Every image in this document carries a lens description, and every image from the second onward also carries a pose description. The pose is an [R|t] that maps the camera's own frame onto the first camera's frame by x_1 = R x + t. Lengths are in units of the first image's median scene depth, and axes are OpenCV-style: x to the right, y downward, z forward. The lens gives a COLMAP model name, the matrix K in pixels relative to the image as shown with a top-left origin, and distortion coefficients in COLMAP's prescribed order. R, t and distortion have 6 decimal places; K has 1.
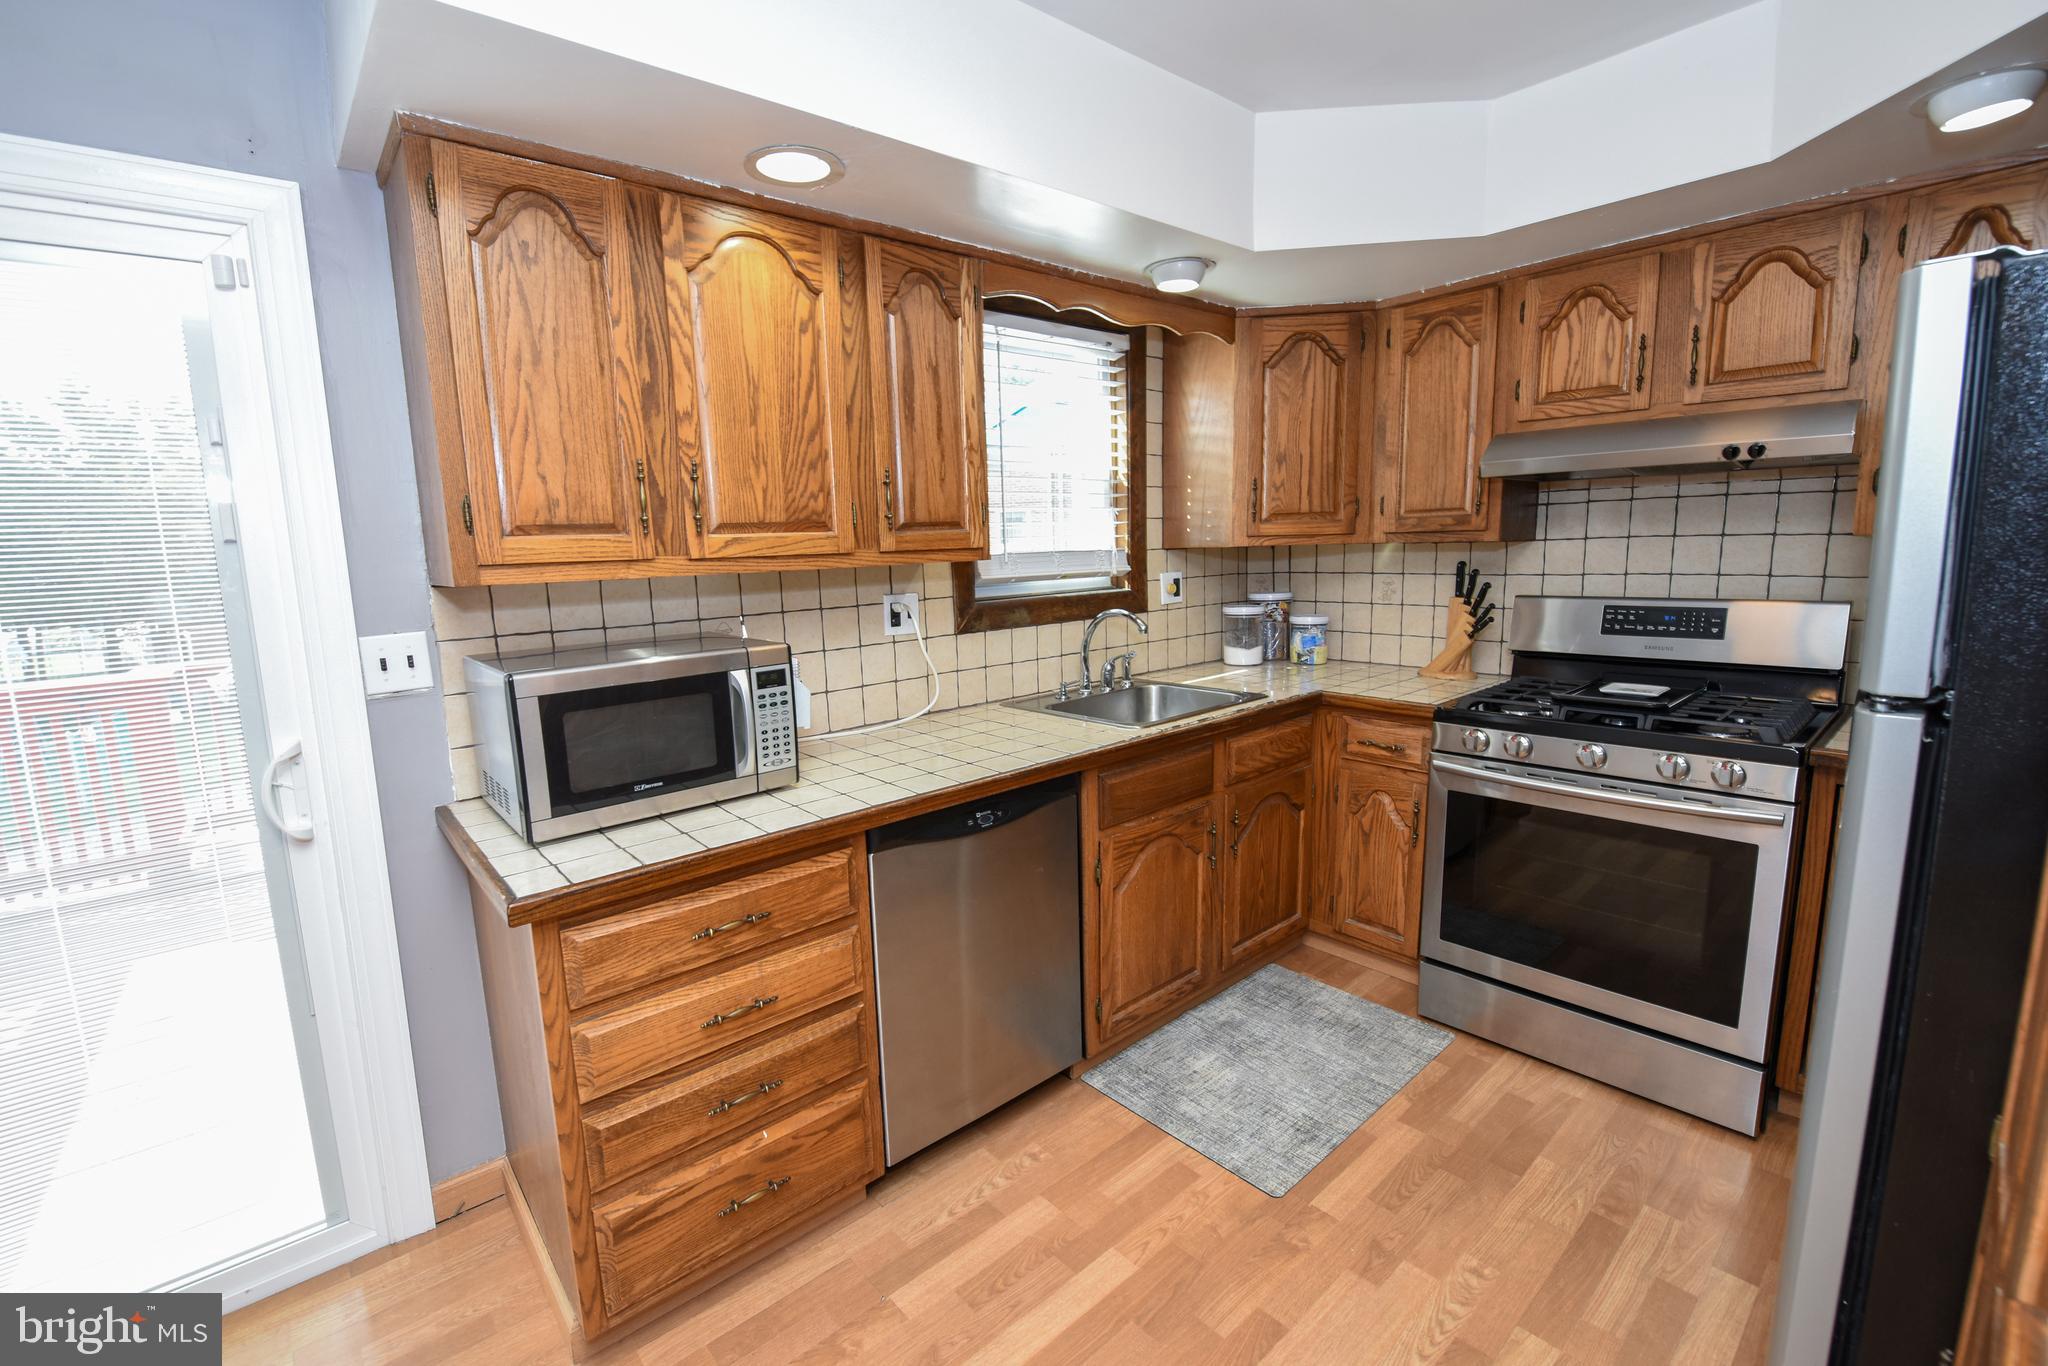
lens RADIAL K [[871.6, 0, 979.9], [0, 871.6, 663.4], [0, 0, 1]] dist [-0.017044, -0.002290]
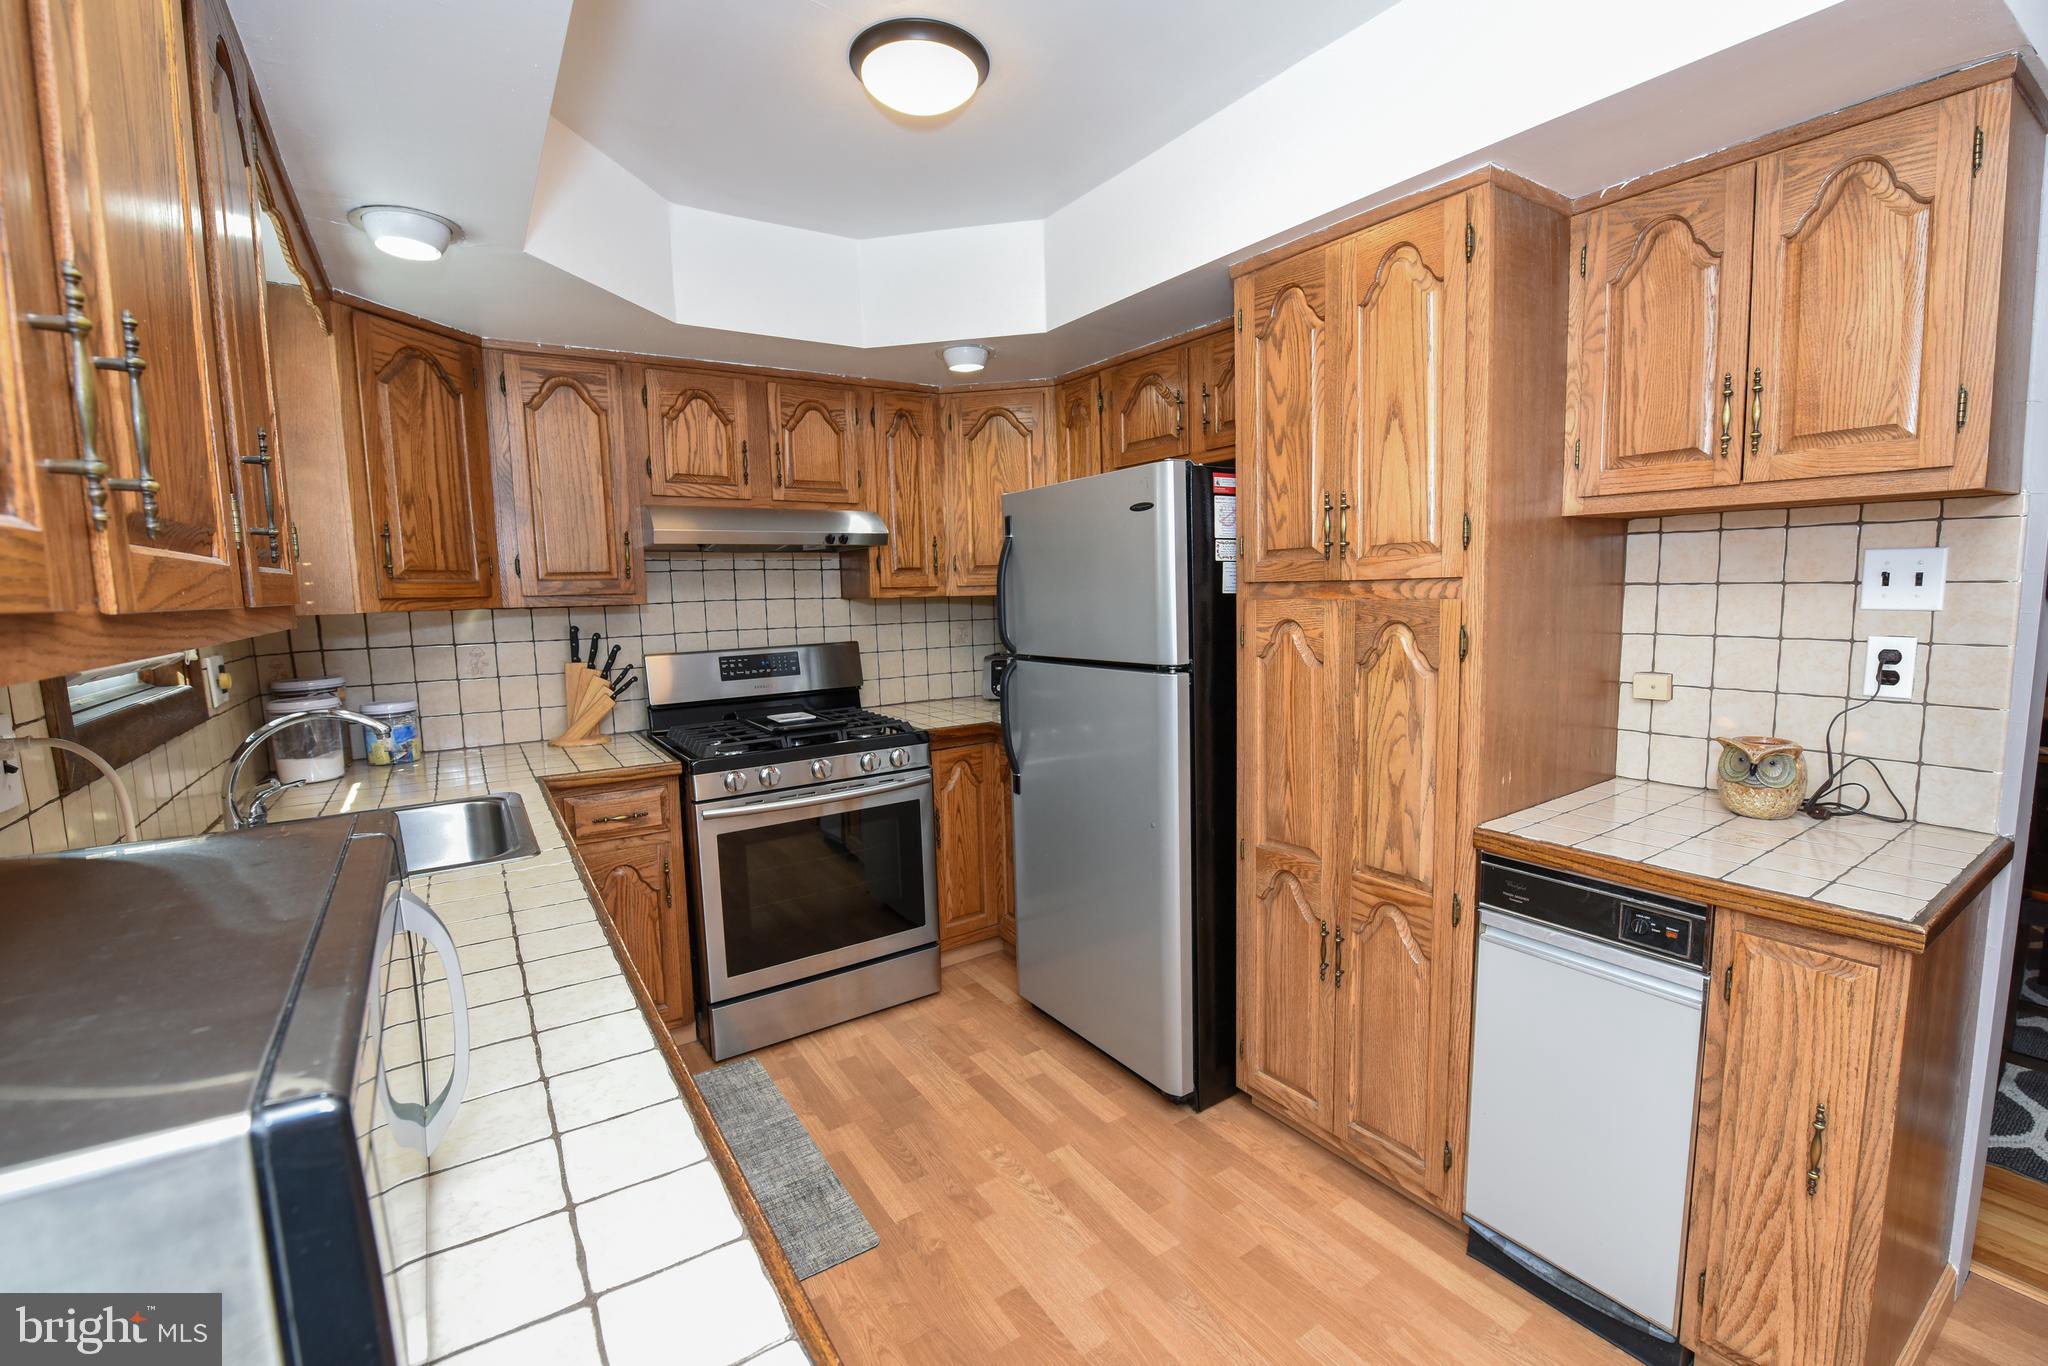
lens RADIAL K [[867.8, 0, 1003.6], [0, 867.8, 673.1], [0, 0, 1]] dist [-0.020590, 0.000125]
pose [[0.117234, -0.069361, 0.990679, -0.483511], [0.153486, 0.986837, 0.050929, -0.052525], [-0.981172, 0.146085, 0.126337, 0.528706]]
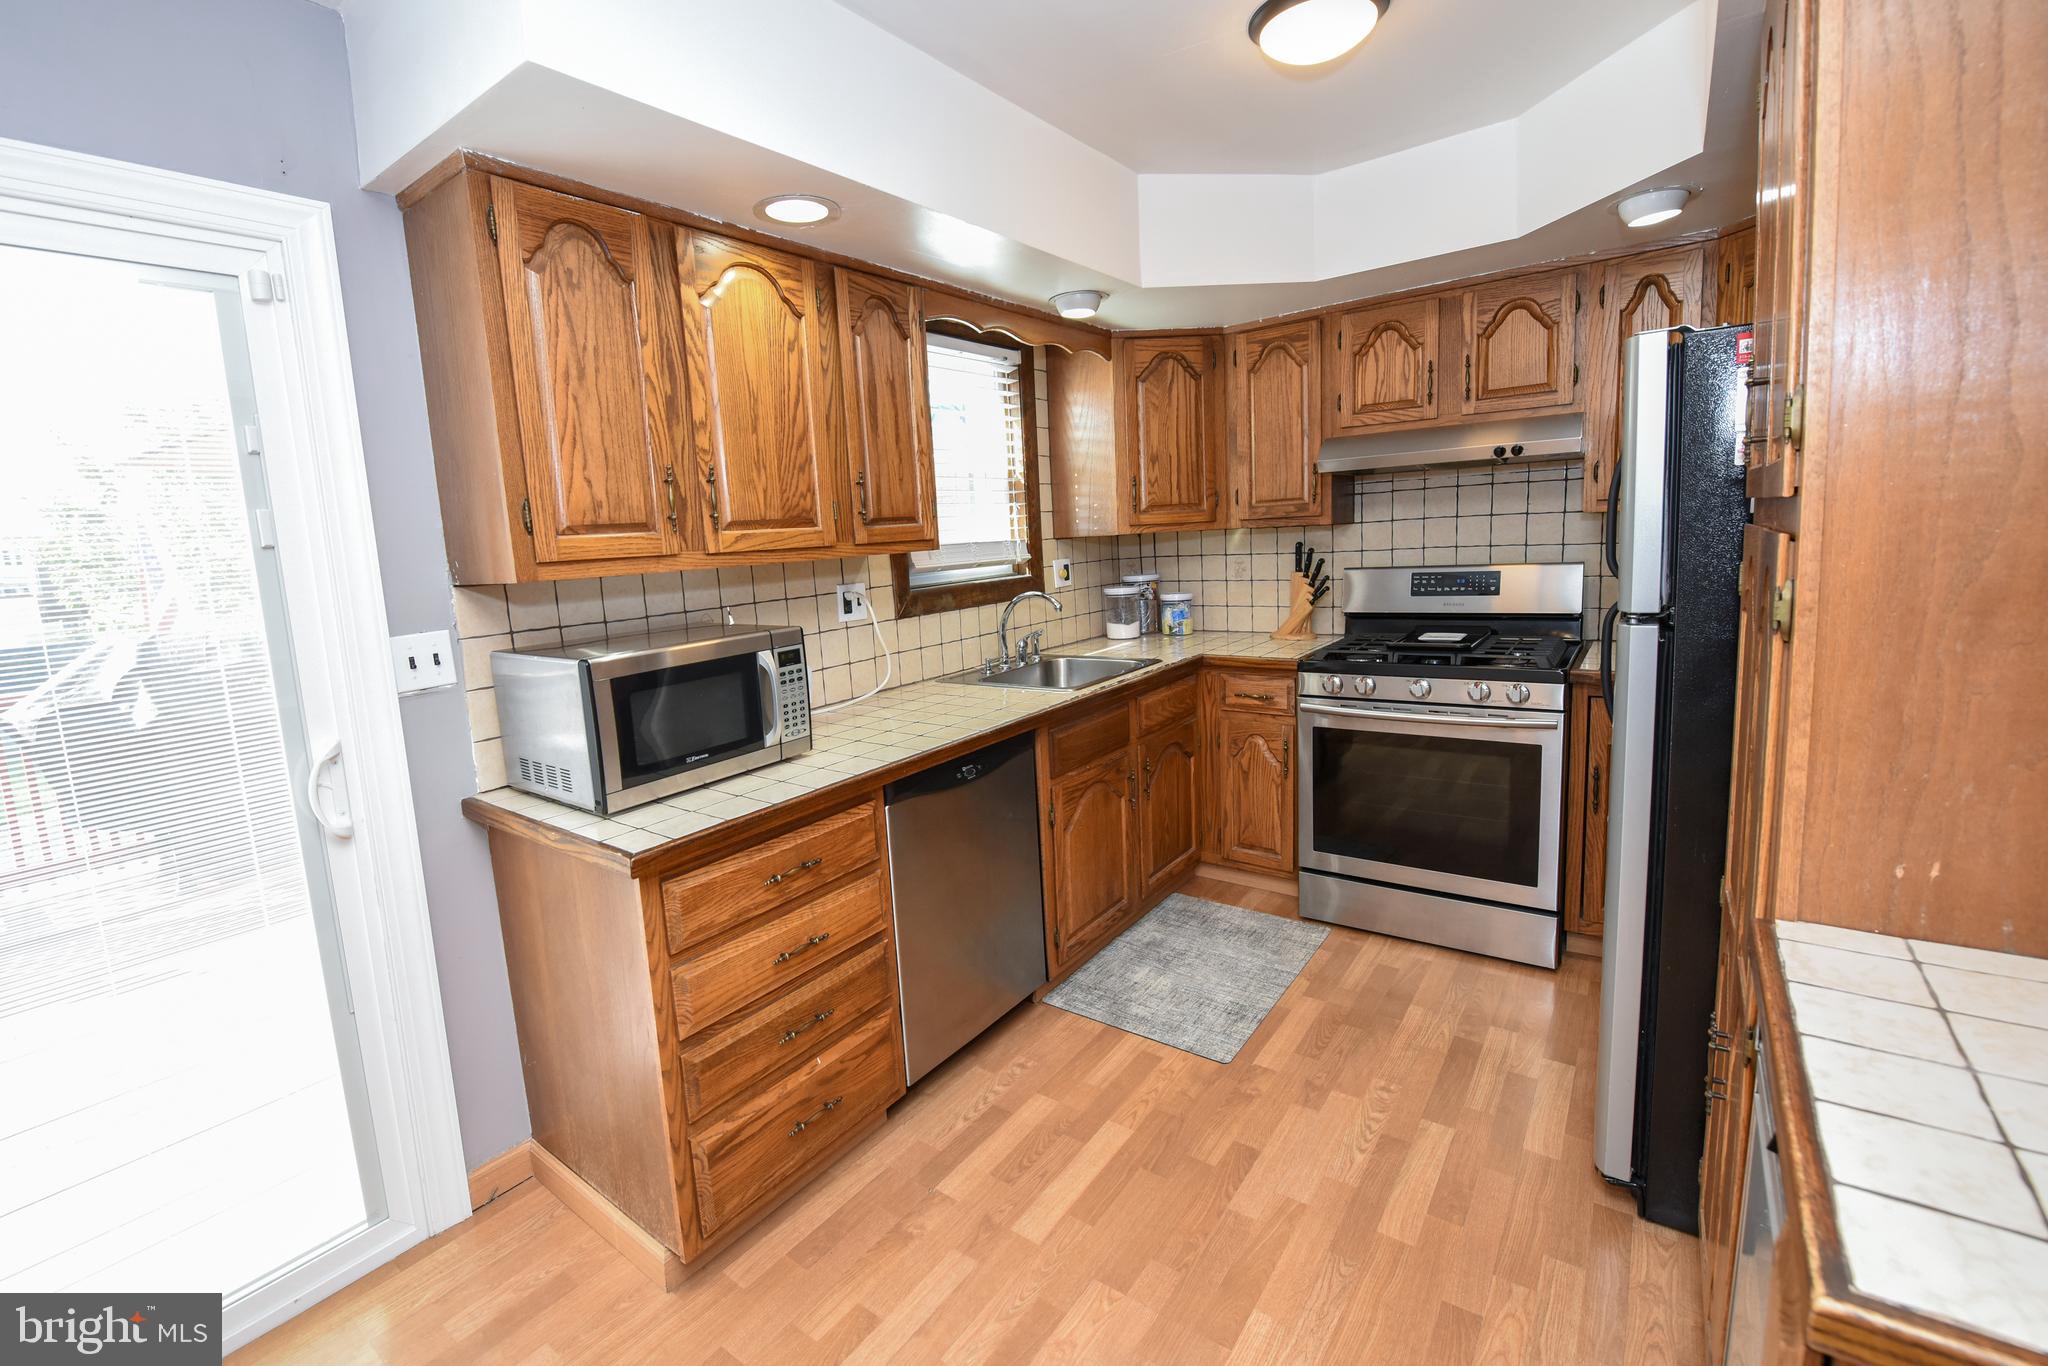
lens RADIAL K [[877.0, 0, 978.0], [0, 877.0, 636.1], [0, 0, 1]] dist [-0.017021, -0.000859]
pose [[0.976715, -0.048065, 0.209086, -0.187204], [0.054312, 0.998230, -0.024236, 0.023910], [-0.207551, 0.035027, 0.977597, -0.123044]]
